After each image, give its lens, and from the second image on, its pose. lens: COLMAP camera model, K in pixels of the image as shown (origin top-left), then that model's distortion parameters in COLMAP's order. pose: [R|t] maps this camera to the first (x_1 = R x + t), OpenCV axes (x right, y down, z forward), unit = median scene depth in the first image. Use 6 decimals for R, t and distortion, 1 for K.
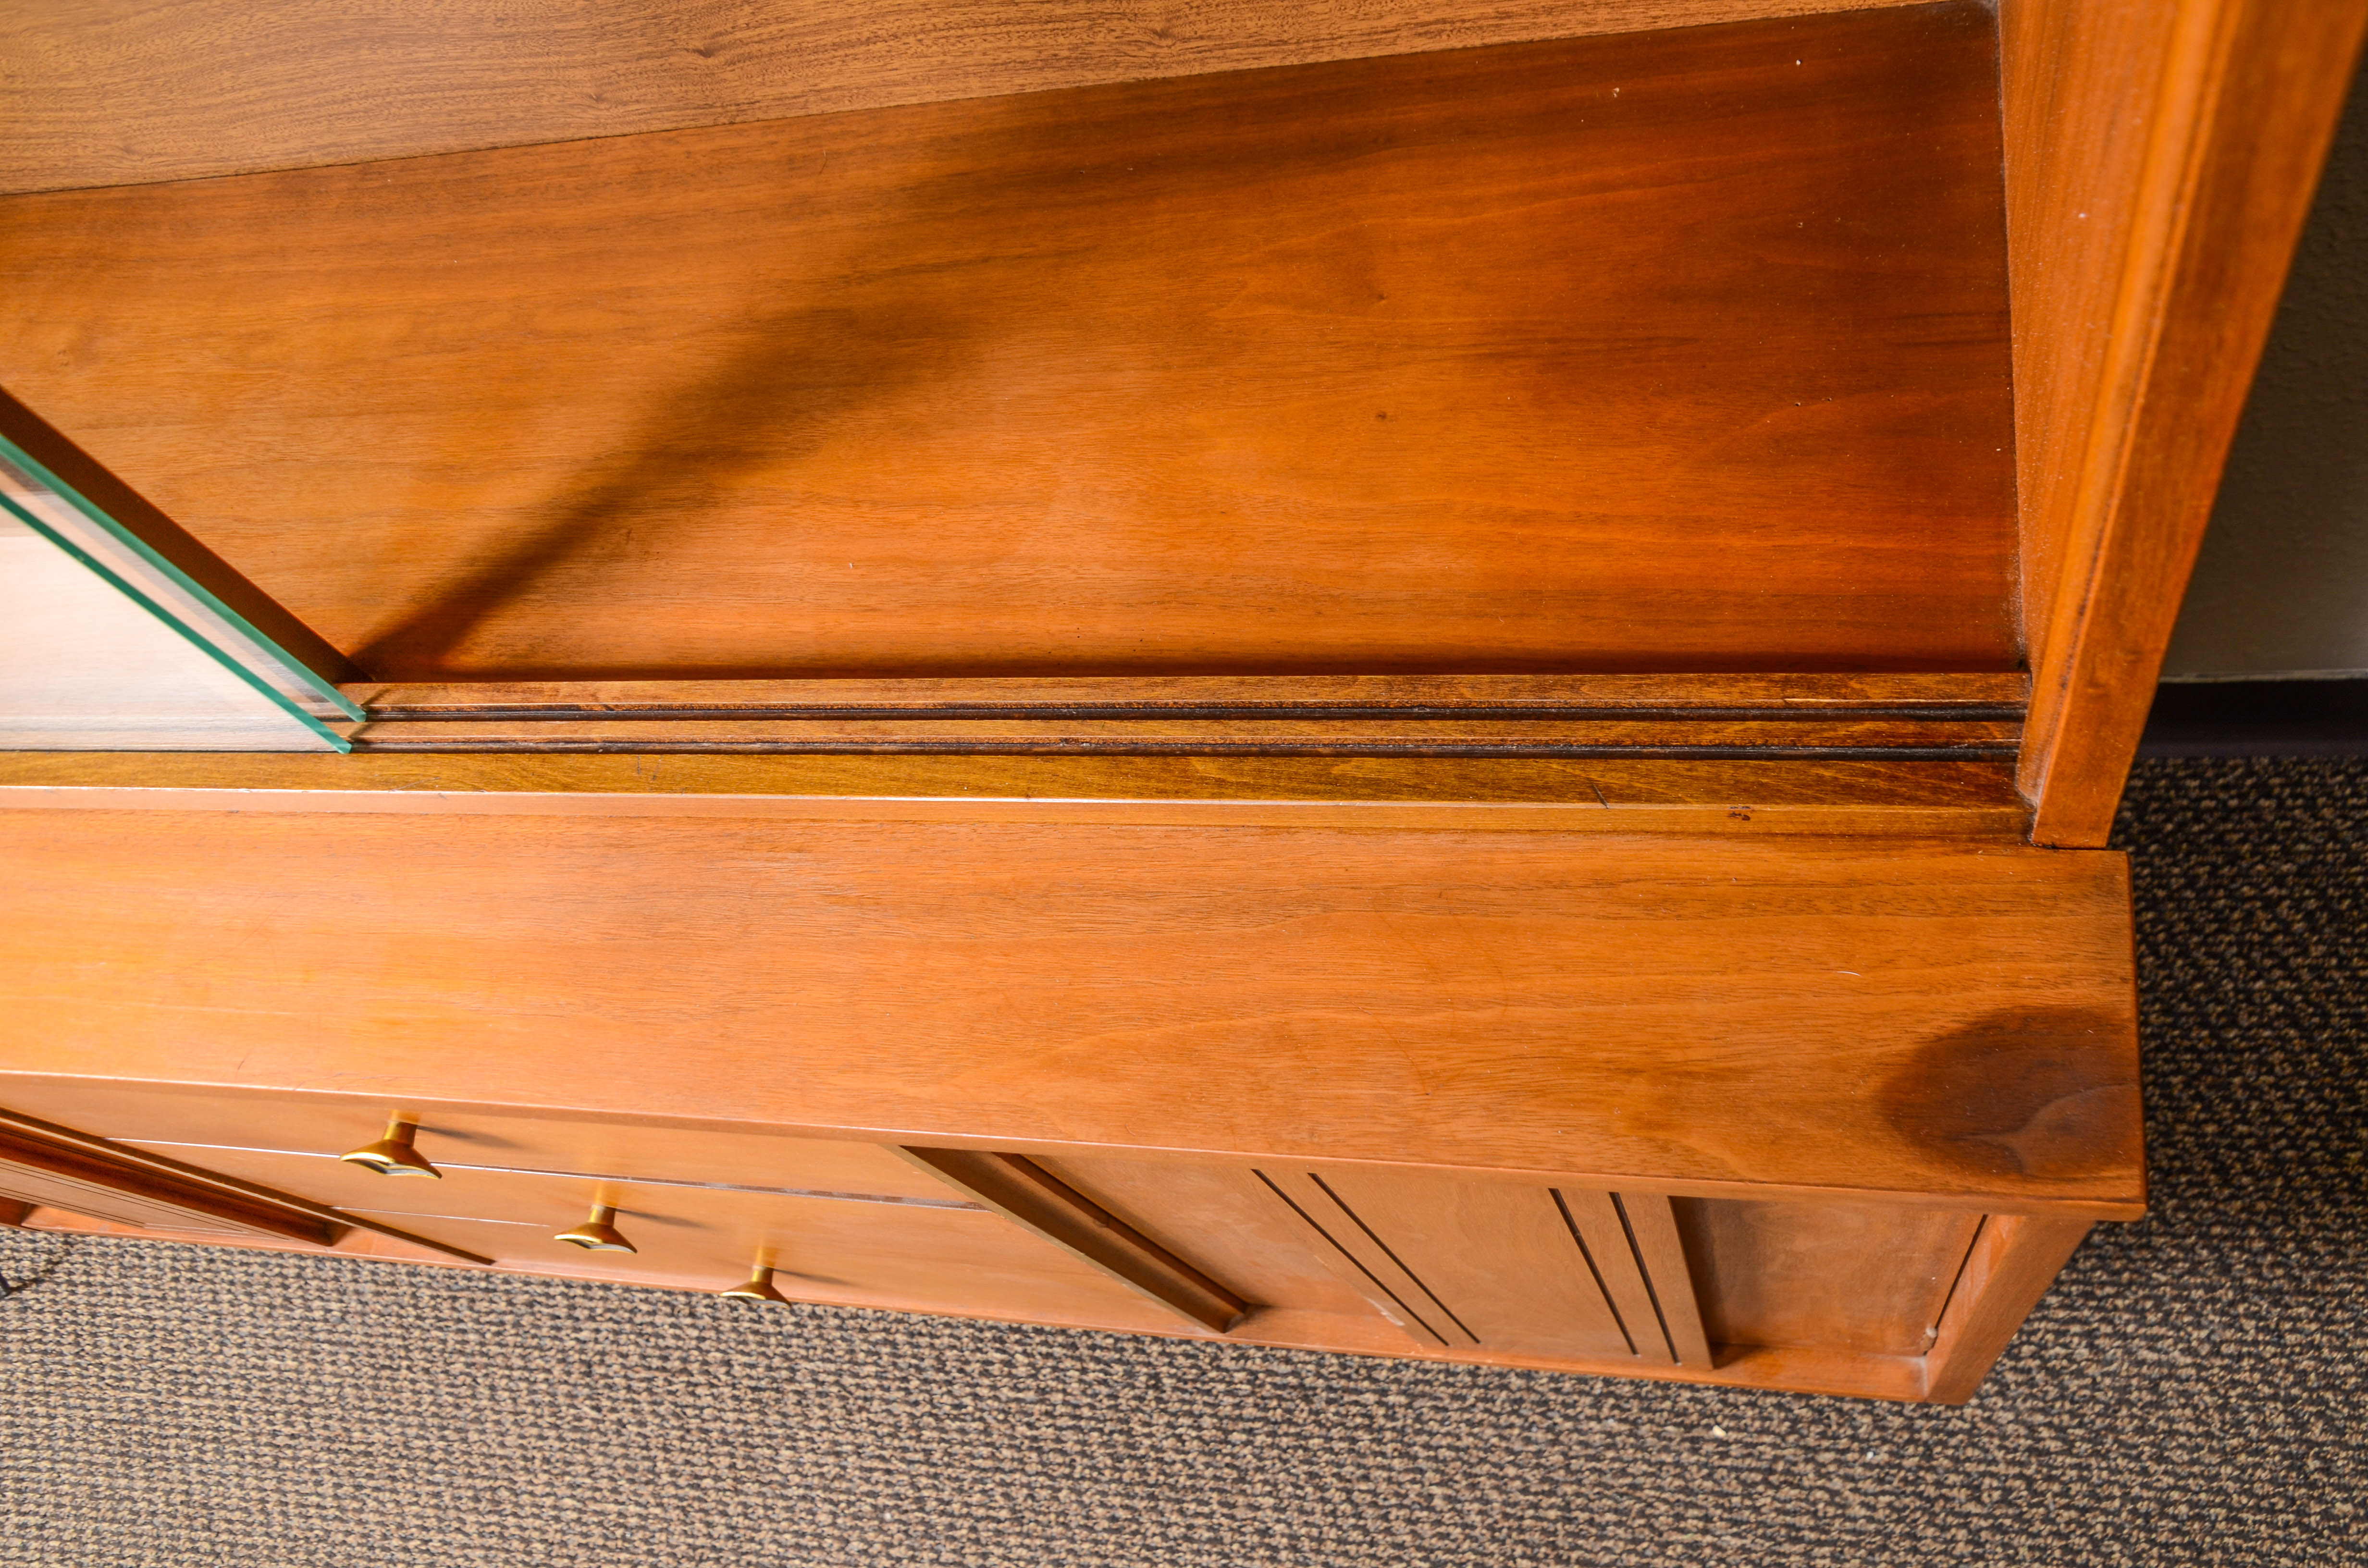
lens RADIAL K [[1952.7, 0, 1266.9], [0, 1952.7, 839.7], [0, 0, 1]] dist [-0.047113, 0.084702]
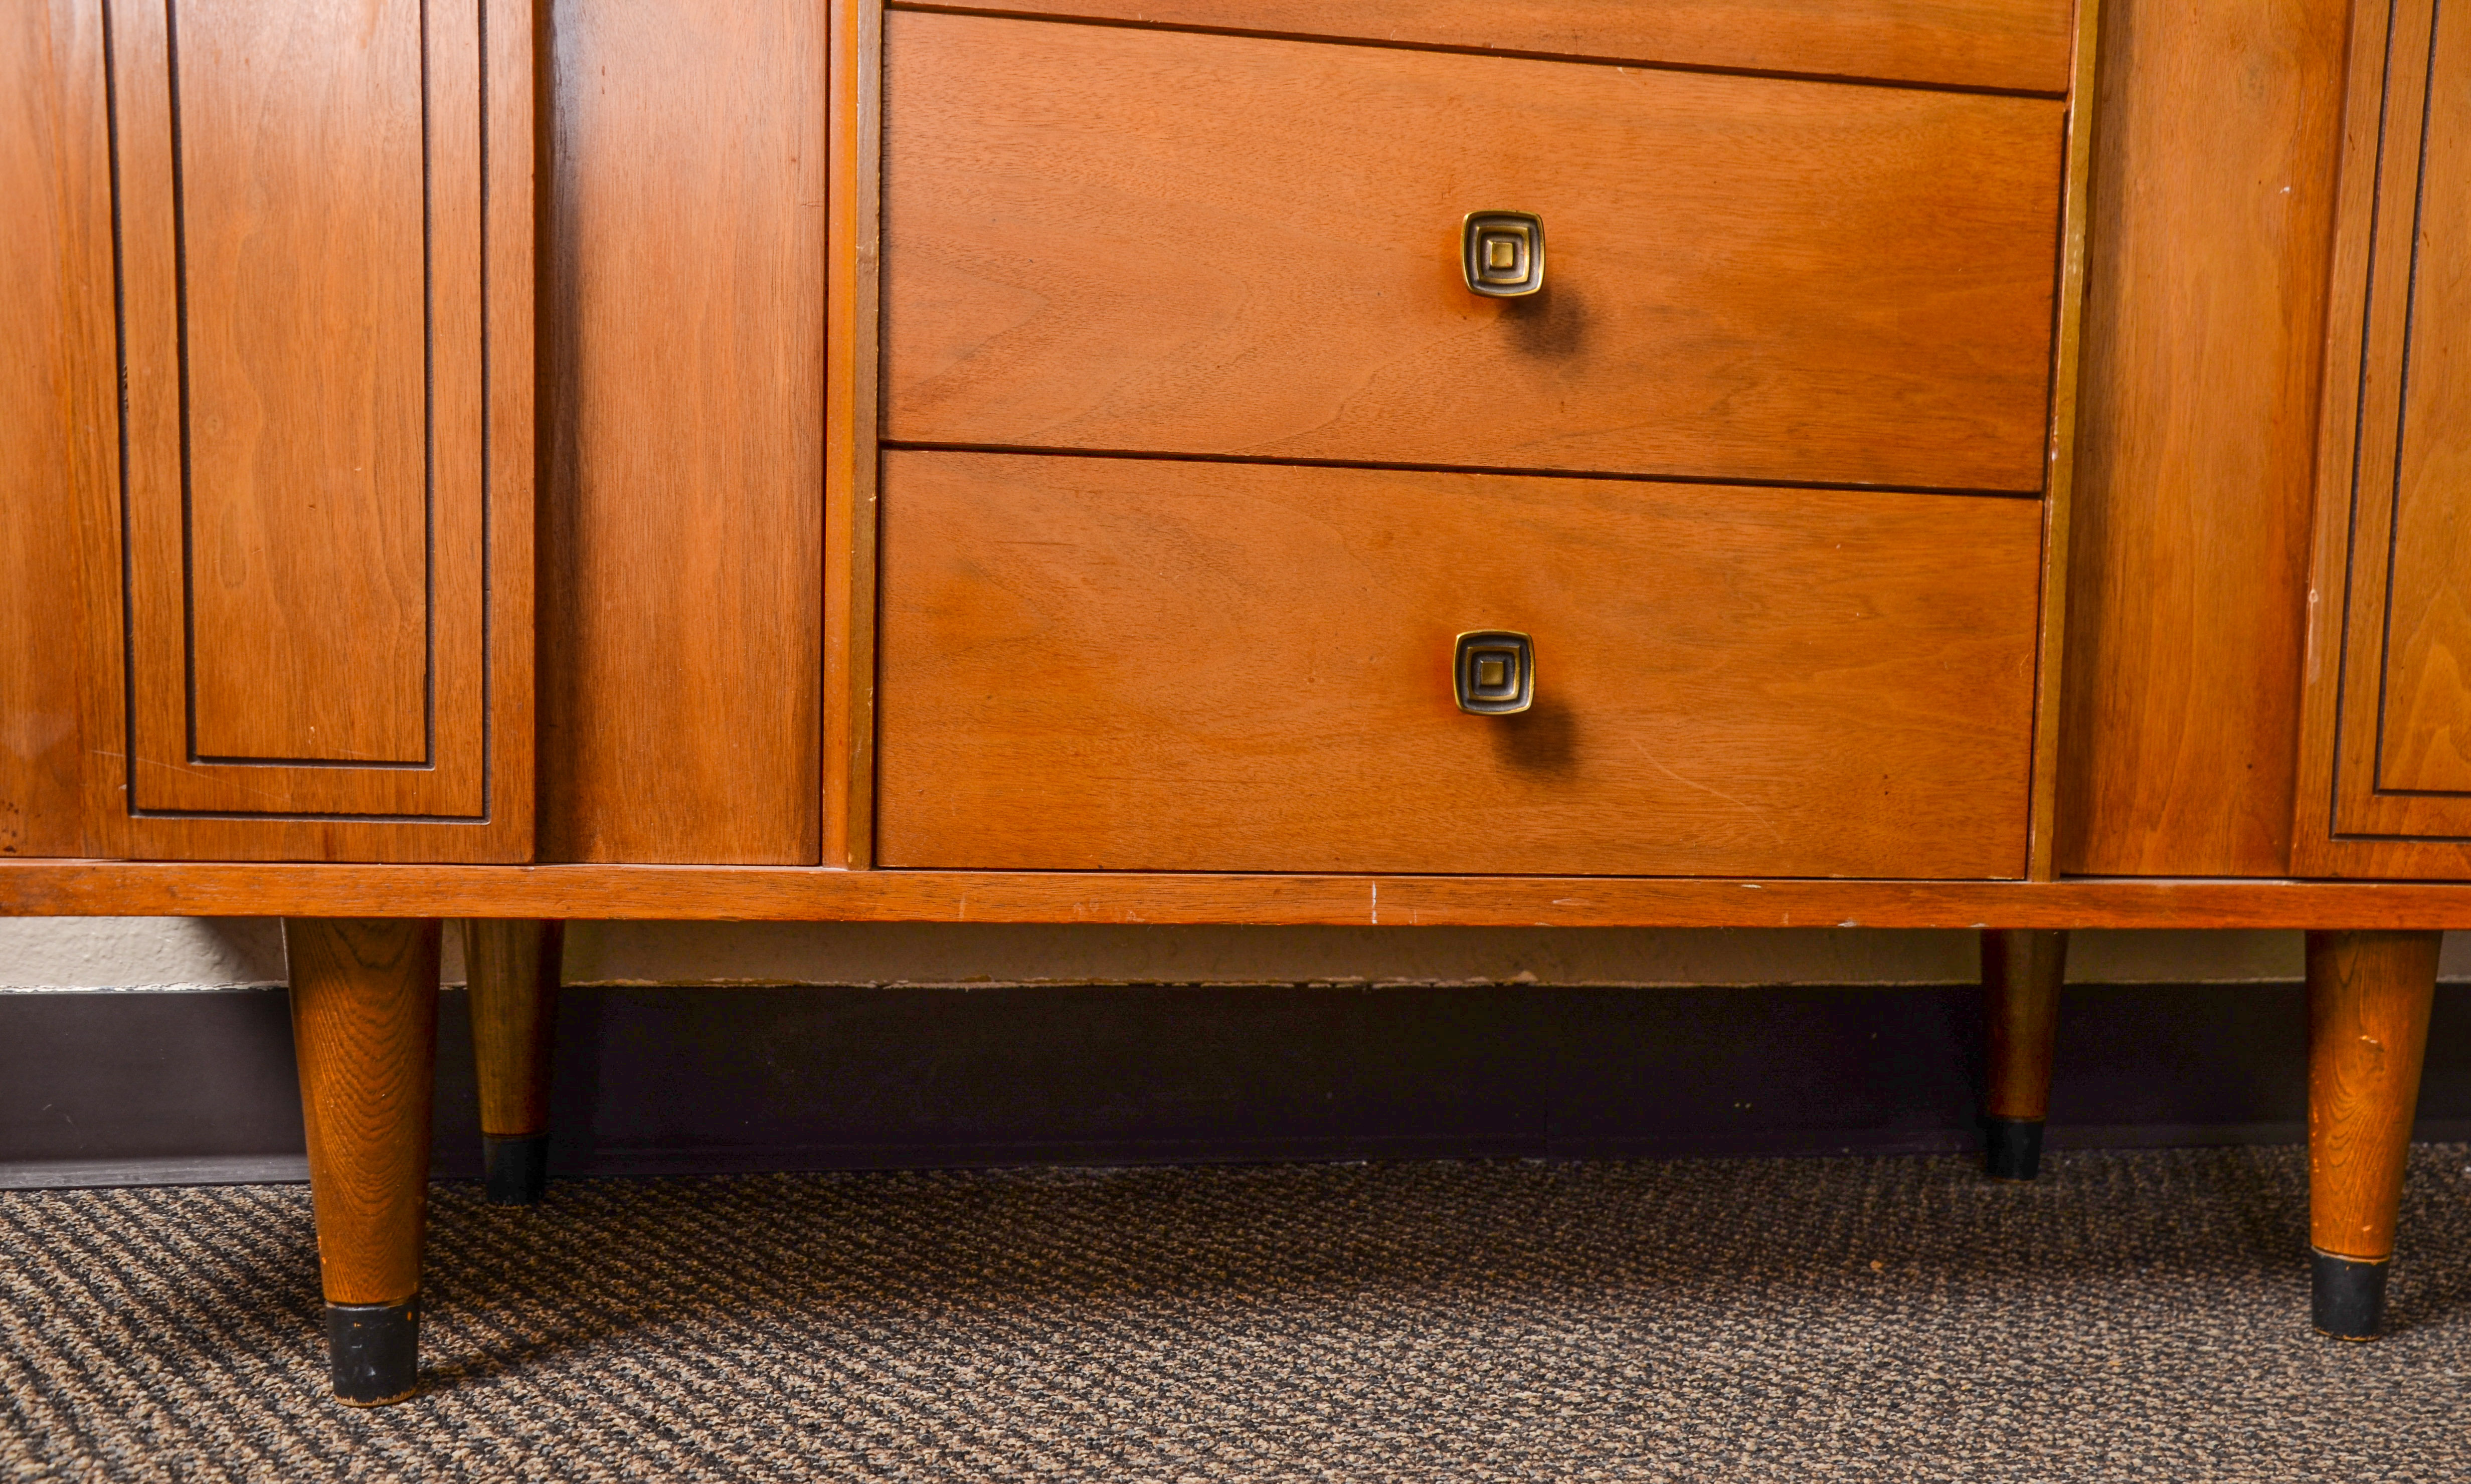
lens RADIAL K [[2224.1, 0, 1309.8], [0, 2224.1, 895.4], [0, 0, 1]] dist [-0.022626, 0.093600]
pose [[0.921368, 0.243015, 0.303354, -0.451489], [0.166516, 0.458424, -0.872995, 0.793978], [-0.351216, 0.854863, 0.381912, 0.645038]]
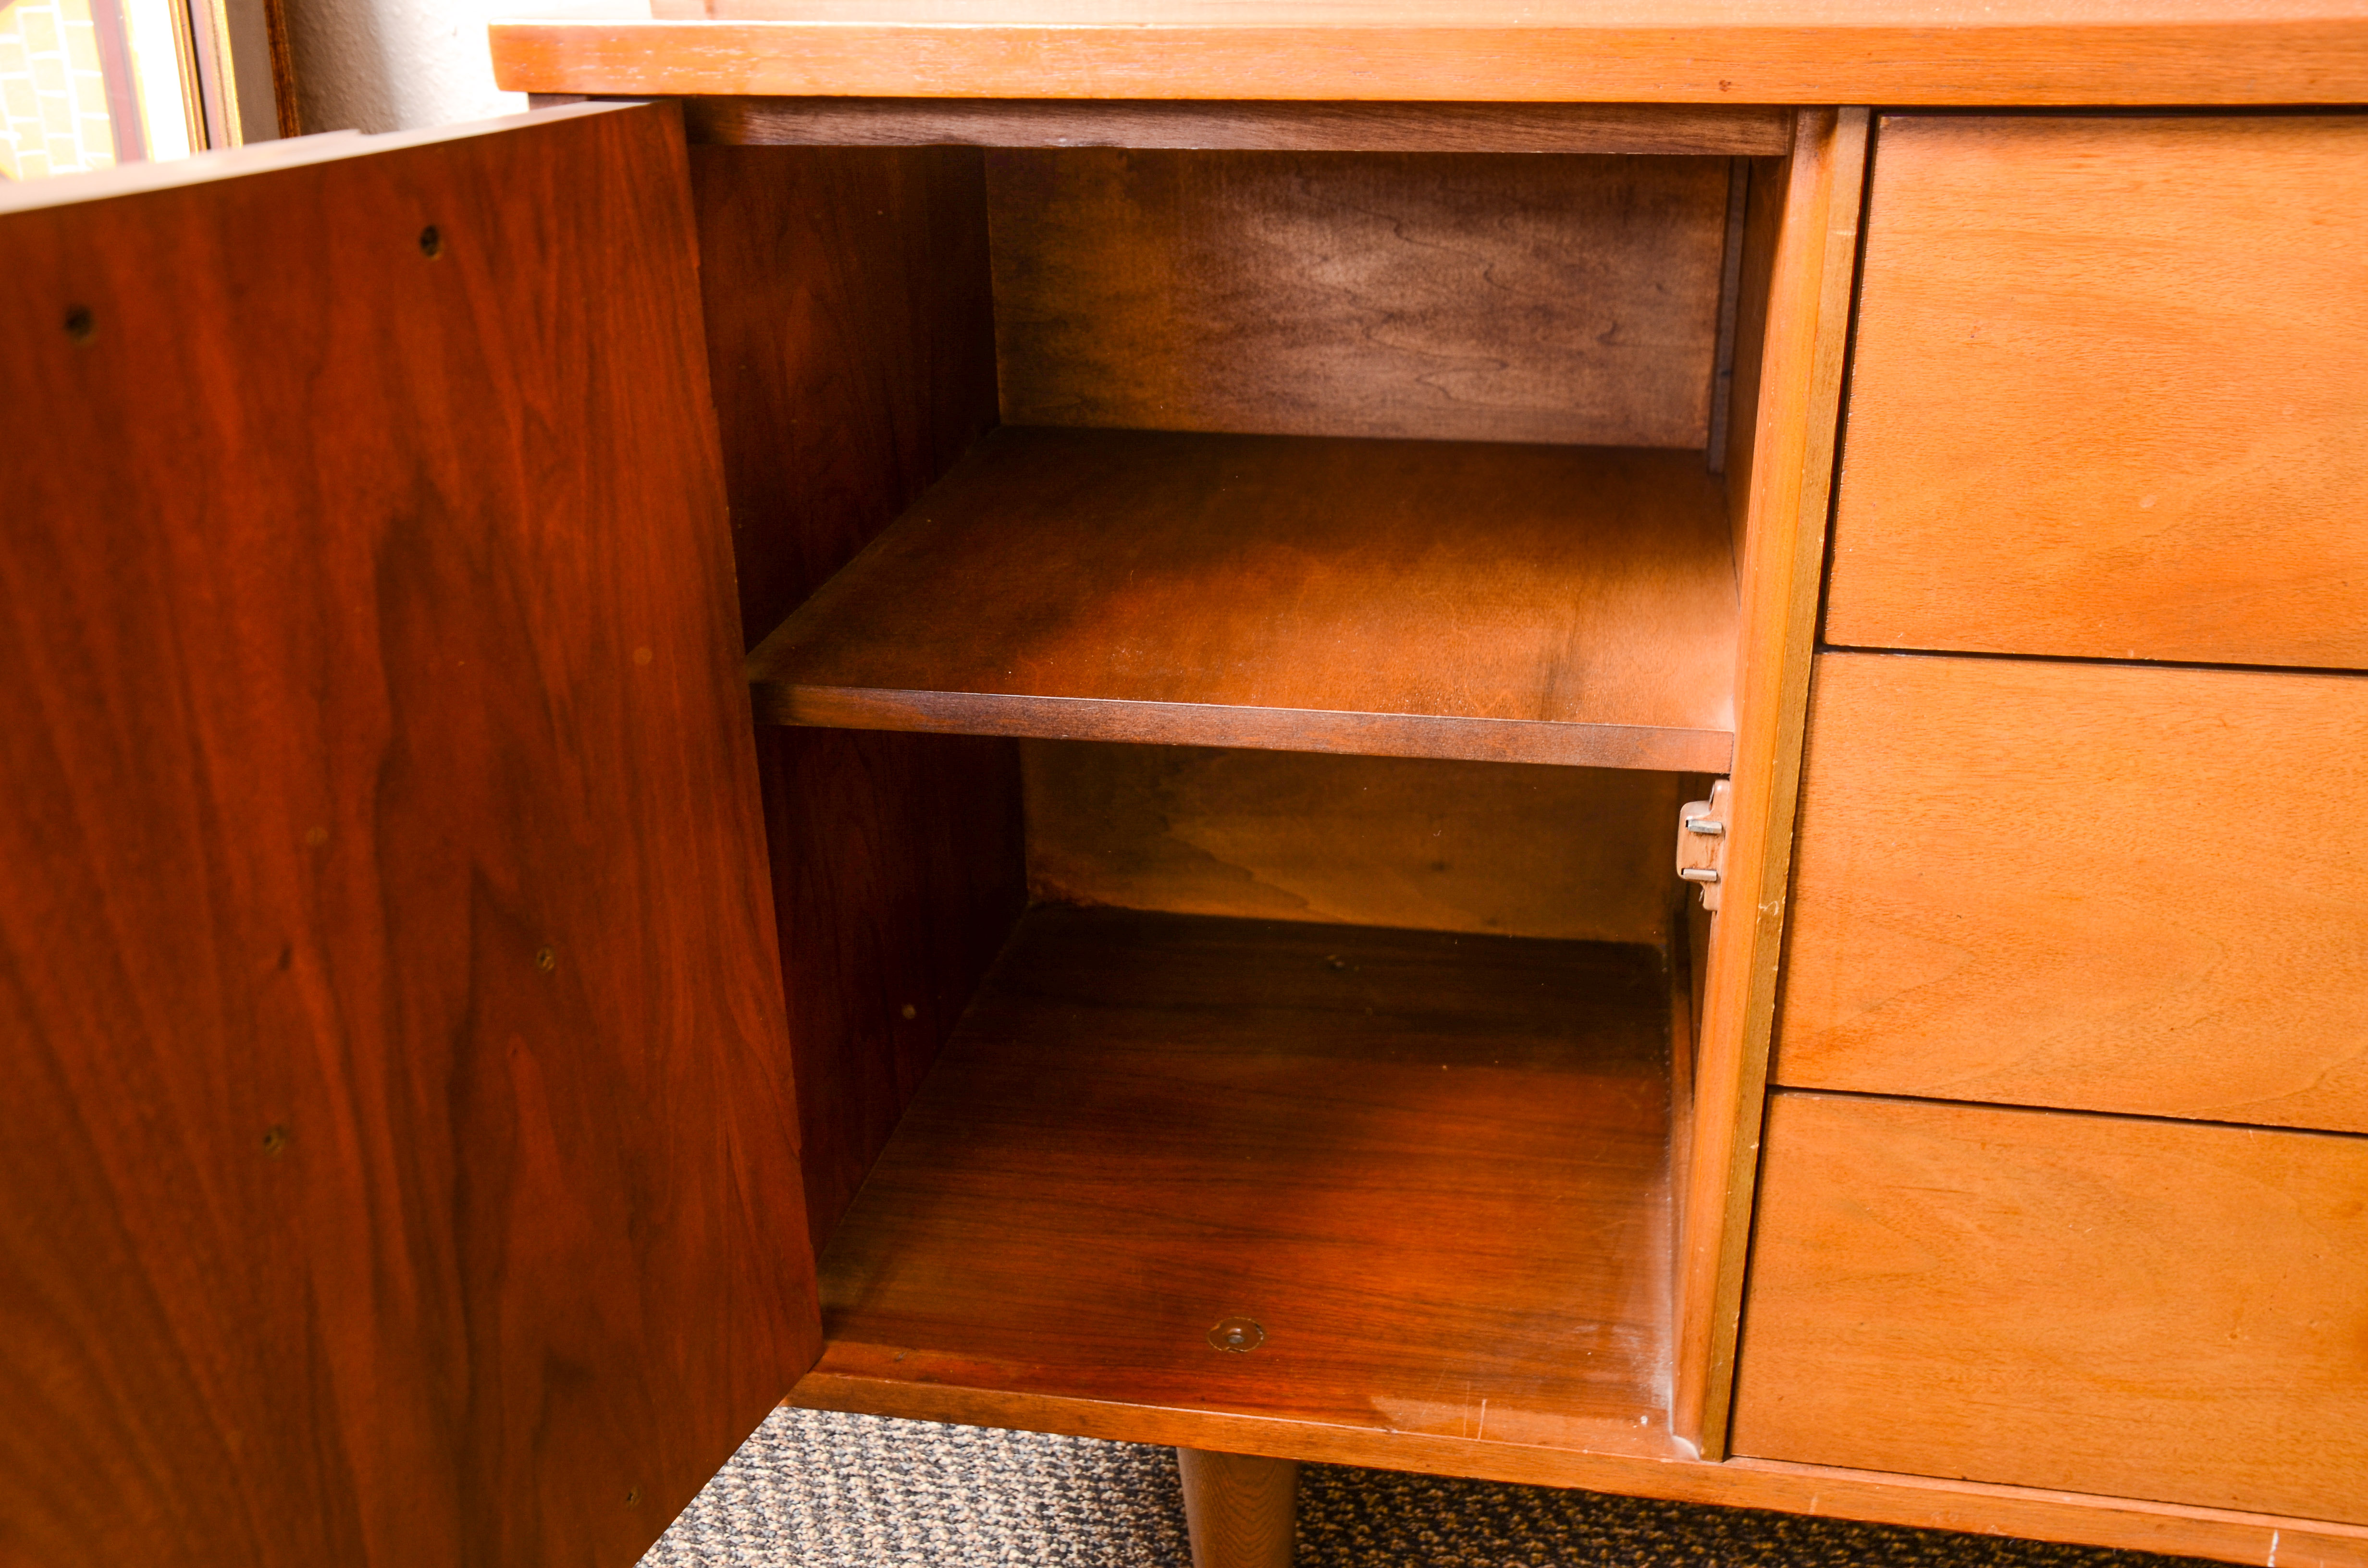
lens RADIAL K [[2149.9, 0, 1275.3], [0, 2149.9, 841.2], [0, 0, 1]] dist [-0.000738, 0.075183]
pose [[0.969817, 0.233934, 0.068774, -0.583599], [-0.128621, 0.730422, -0.670776, 0.506395], [-0.207151, 0.641684, 0.738464, 0.386157]]
